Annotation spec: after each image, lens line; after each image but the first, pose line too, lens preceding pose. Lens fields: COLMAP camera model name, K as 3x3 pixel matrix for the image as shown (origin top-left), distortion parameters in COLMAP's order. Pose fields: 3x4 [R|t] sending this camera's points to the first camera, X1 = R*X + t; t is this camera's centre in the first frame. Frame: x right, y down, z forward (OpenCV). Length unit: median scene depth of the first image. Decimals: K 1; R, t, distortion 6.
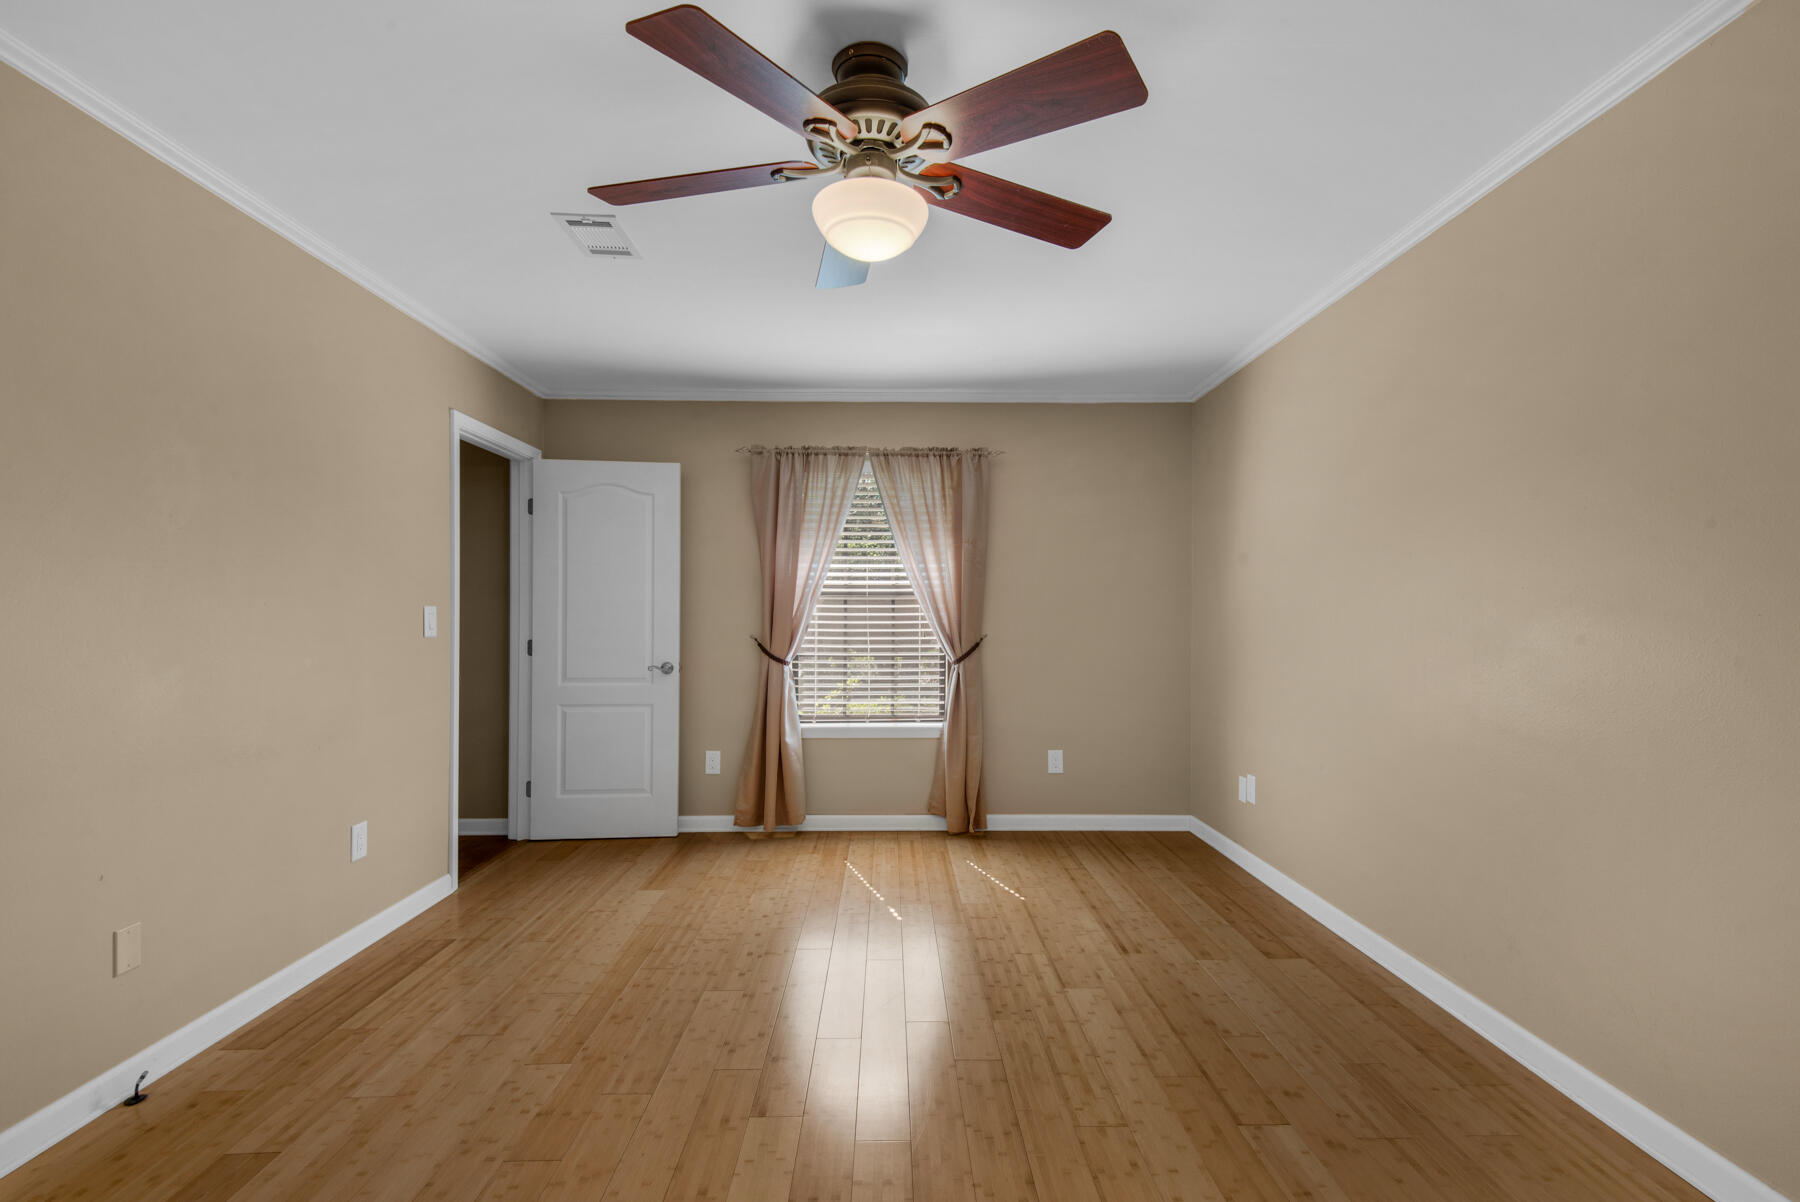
lens RADIAL K [[813.5, 0, 900.2], [0, 813.5, 610.5], [0, 0, 1]] dist [0.000988, -0.000904]
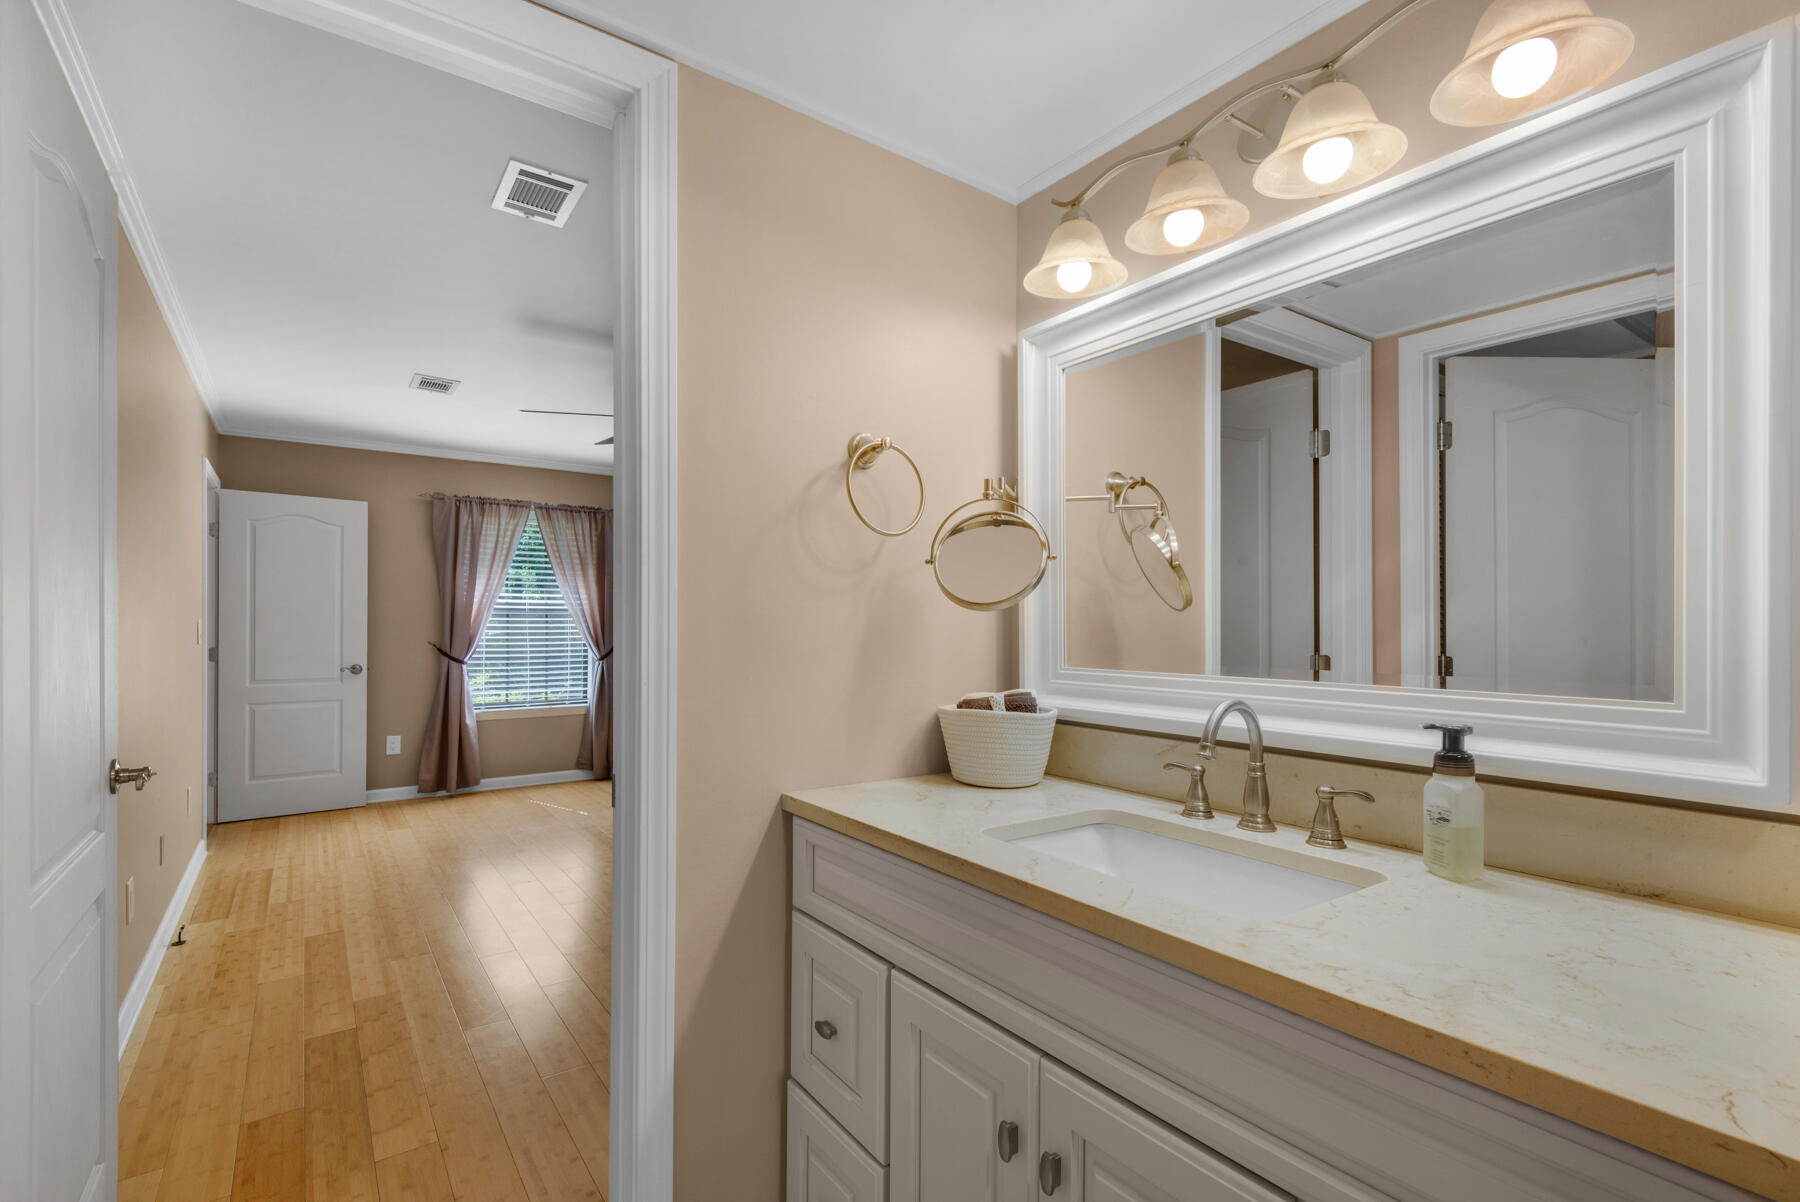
lens RADIAL K [[832.7, 0, 883.5], [0, 832.7, 626.0], [0, 0, 1]] dist [-0.001147, -0.000625]
pose [[0.829552, 0.001503, 0.558427, -0.330625], [-0.005159, 0.999974, 0.004972, -0.004109], [-0.558405, -0.007006, 0.829539, -0.477378]]
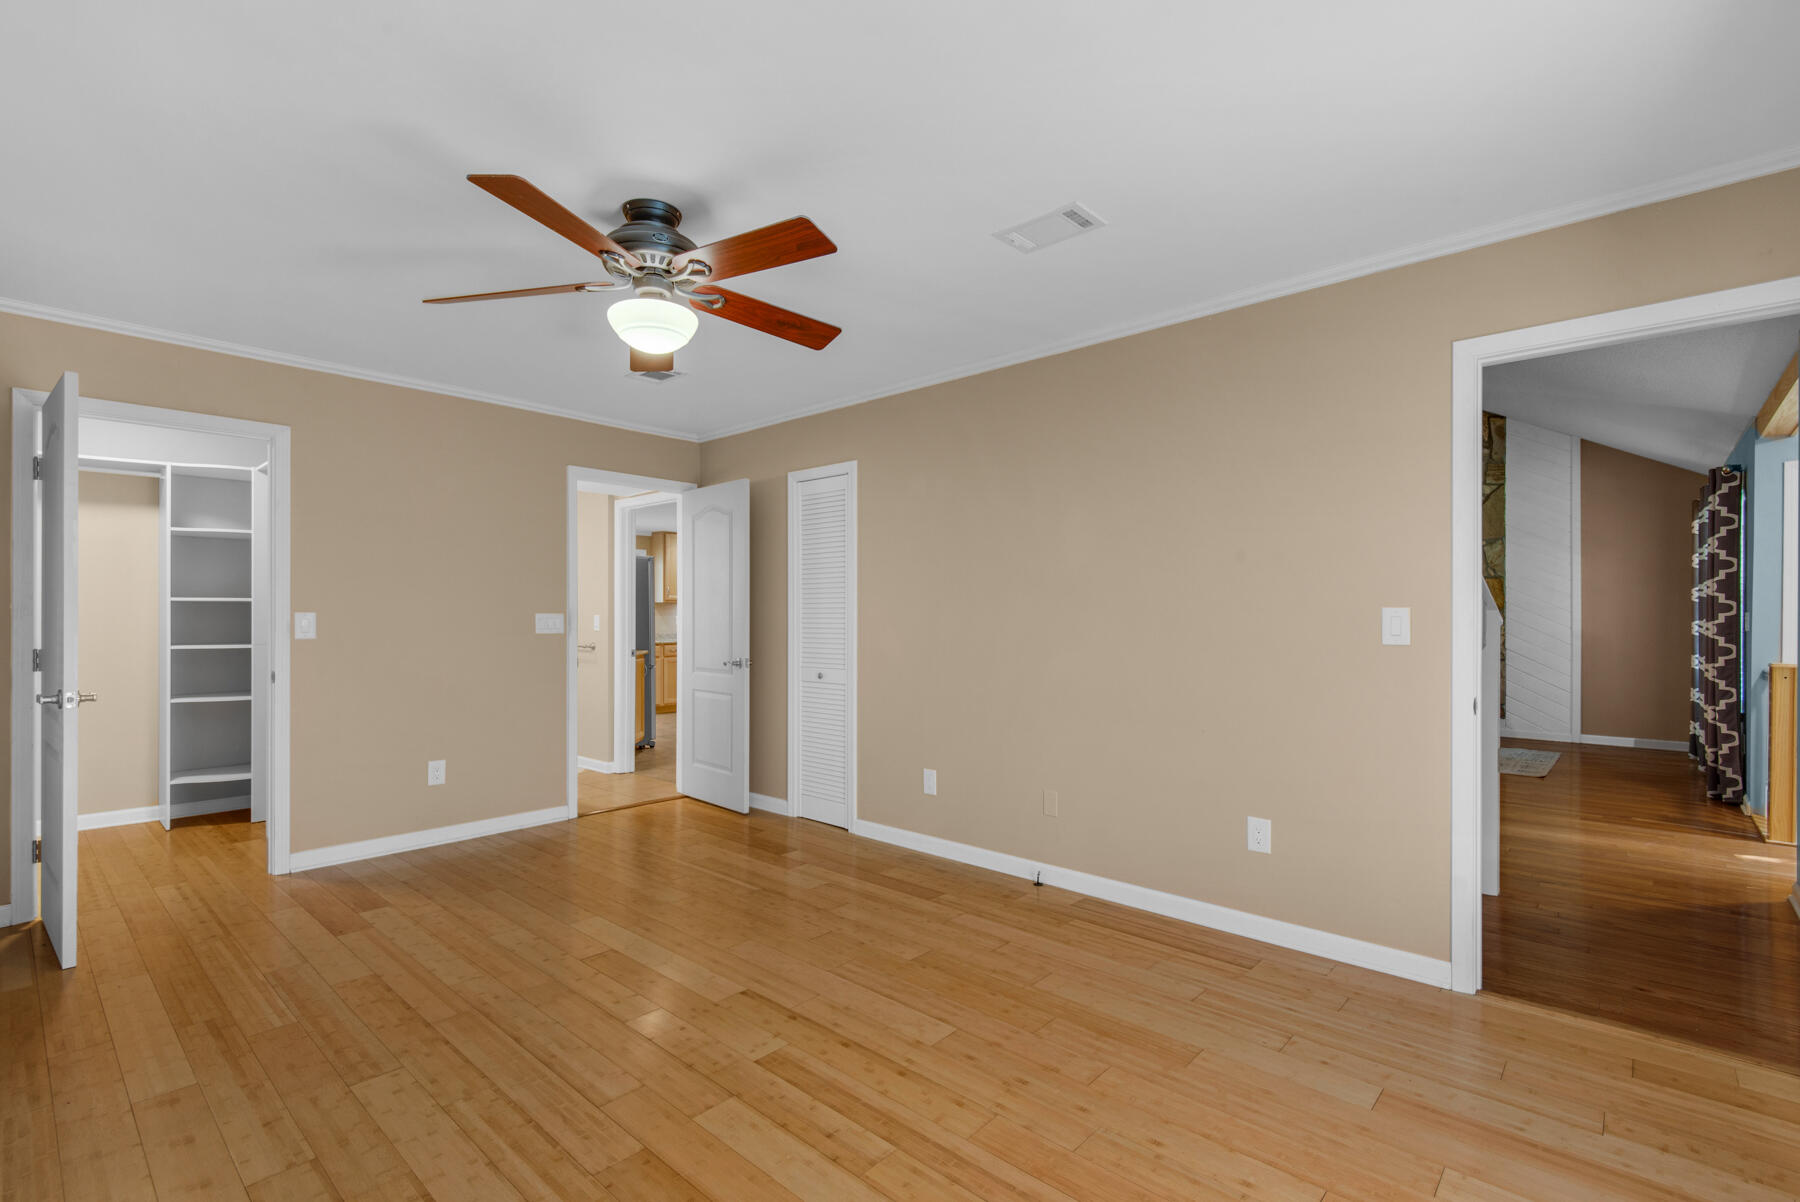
lens RADIAL K [[813.5, 0, 900.2], [0, 813.5, 610.5], [0, 0, 1]] dist [0.000988, -0.000904]
pose [[-0.679772, -0.006674, -0.733393, 0.282082], [0.002370, 0.999933, -0.011297, 0.004027], [0.733419, -0.009417, -0.679711, 0.931862]]
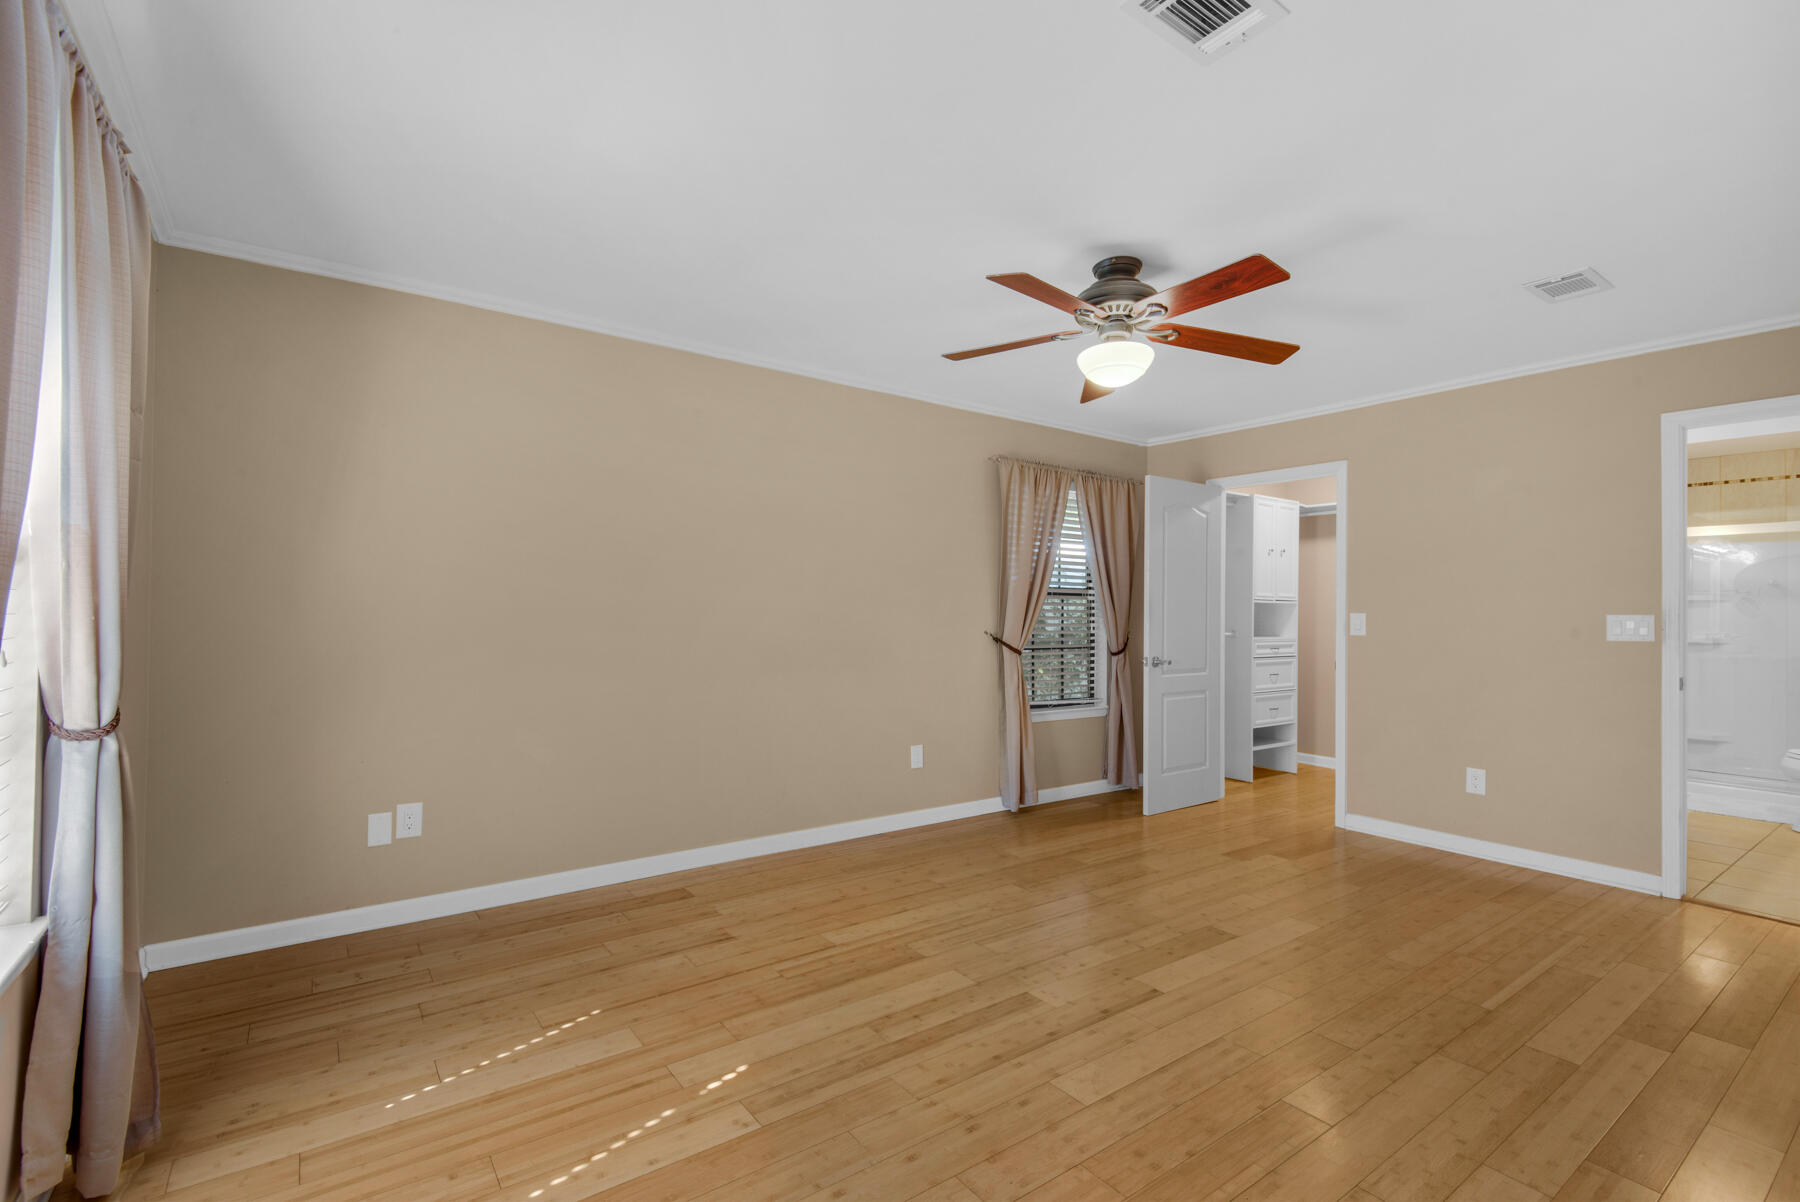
lens RADIAL K [[813.5, 0, 900.2], [0, 813.5, 610.5], [0, 0, 1]] dist [0.000988, -0.000904]
pose [[-0.577628, -0.007013, 0.816270, -0.448657], [-0.016679, 0.999856, -0.003212, 0.004367], [-0.816130, -0.015470, -0.577661, 0.939745]]
